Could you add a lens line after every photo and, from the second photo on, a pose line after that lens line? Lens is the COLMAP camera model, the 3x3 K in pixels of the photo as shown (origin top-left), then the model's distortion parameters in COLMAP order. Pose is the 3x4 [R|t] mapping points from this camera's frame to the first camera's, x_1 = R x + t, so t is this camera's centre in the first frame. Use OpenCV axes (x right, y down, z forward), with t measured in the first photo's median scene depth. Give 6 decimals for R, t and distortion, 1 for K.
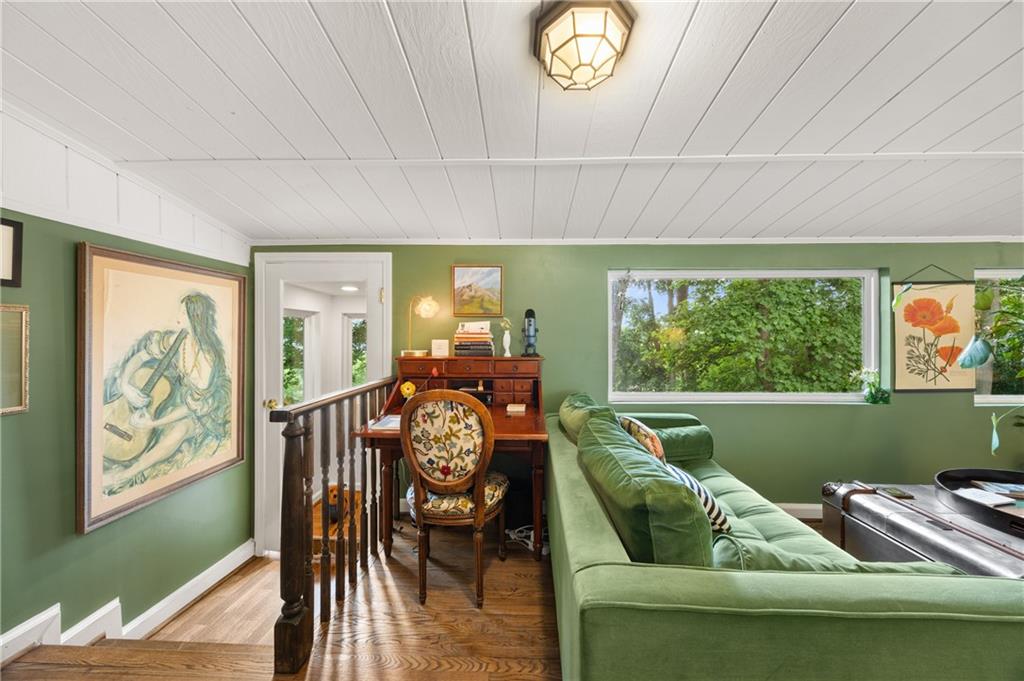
lens RADIAL K [[385.6, 0, 511.2], [0, 385.6, 333.8], [0, 0, 1]] dist [-0.009246, 0.000101]
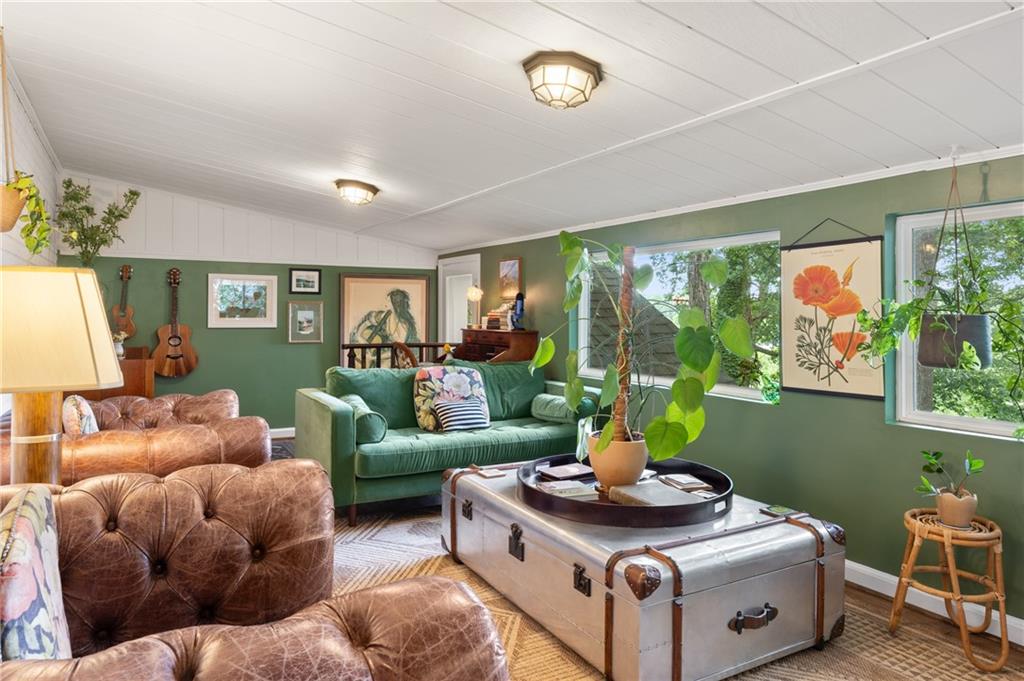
lens RADIAL K [[658.1, 0, 515.0], [0, 658.1, 303.5], [0, 0, 1]] dist [0.000535, -0.000685]
pose [[0.538085, -0.009619, -0.842835, 1.996644], [-0.000695, 0.999929, -0.011856, -0.005779], [0.842890, 0.006965, 0.538041, -0.183279]]
